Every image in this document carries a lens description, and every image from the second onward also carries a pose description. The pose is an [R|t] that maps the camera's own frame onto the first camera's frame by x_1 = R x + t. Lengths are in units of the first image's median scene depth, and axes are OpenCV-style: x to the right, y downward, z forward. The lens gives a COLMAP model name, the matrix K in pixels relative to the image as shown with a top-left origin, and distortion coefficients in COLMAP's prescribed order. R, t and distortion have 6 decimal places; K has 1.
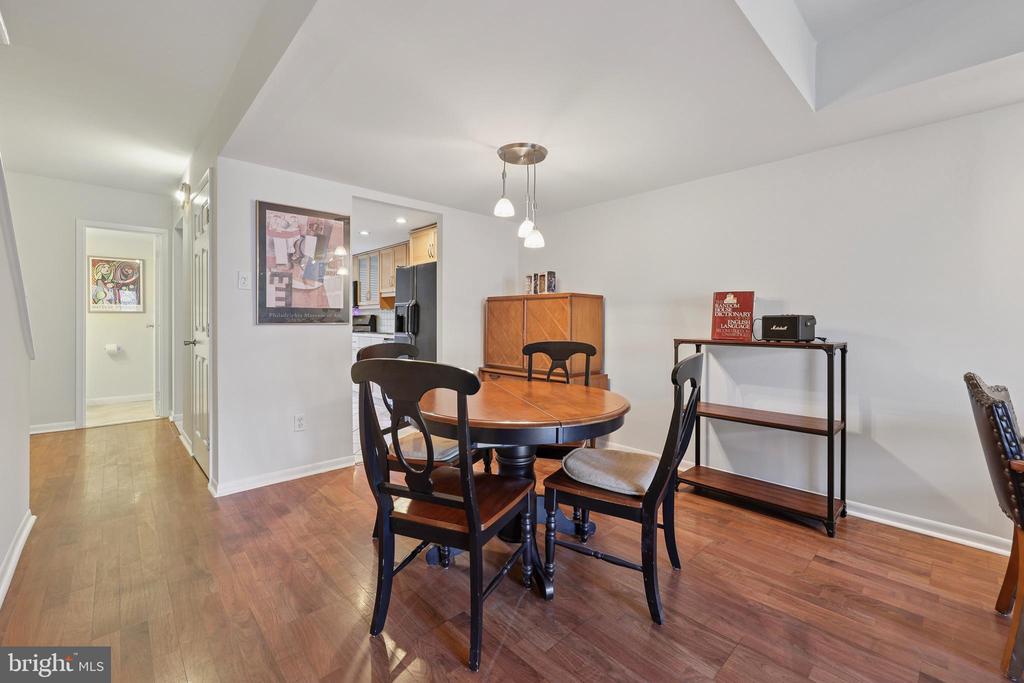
lens RADIAL K [[423.7, 0, 511.3], [0, 423.7, 336.6], [0, 0, 1]] dist [-0.000992, -0.000017]
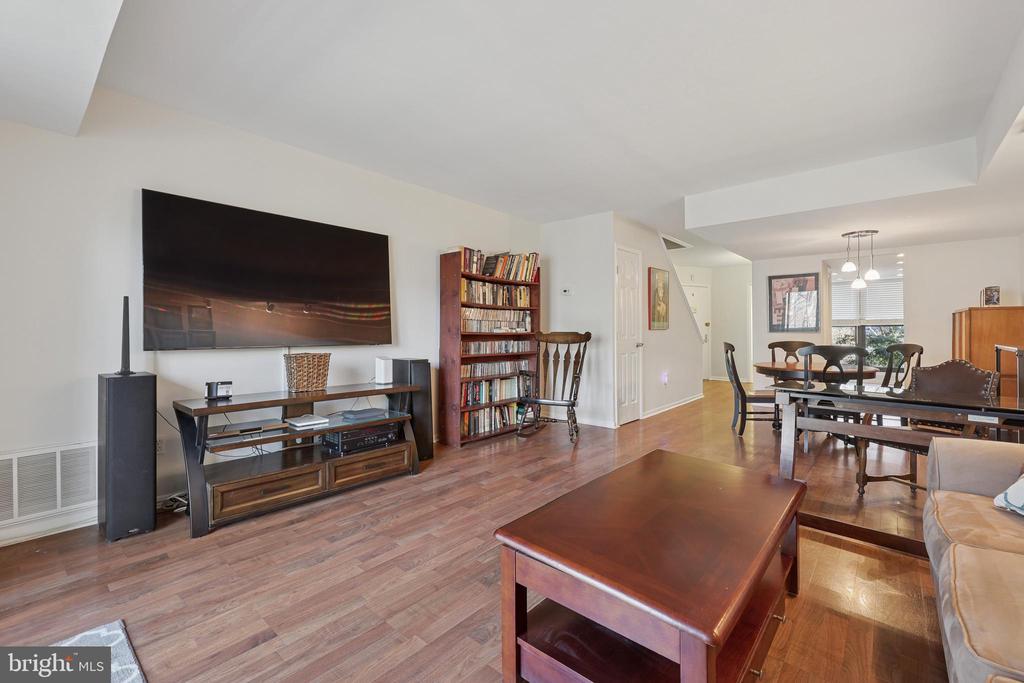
lens RADIAL K [[423.7, 0, 511.1], [0, 423.7, 333.1], [0, 0, 1]] dist [-0.000992, -0.000017]
pose [[0.073524, 0.011833, -0.997223, 1.423510], [-0.009430, 0.999893, 0.011170, -0.037091], [0.997249, 0.008582, 0.073628, -0.462596]]
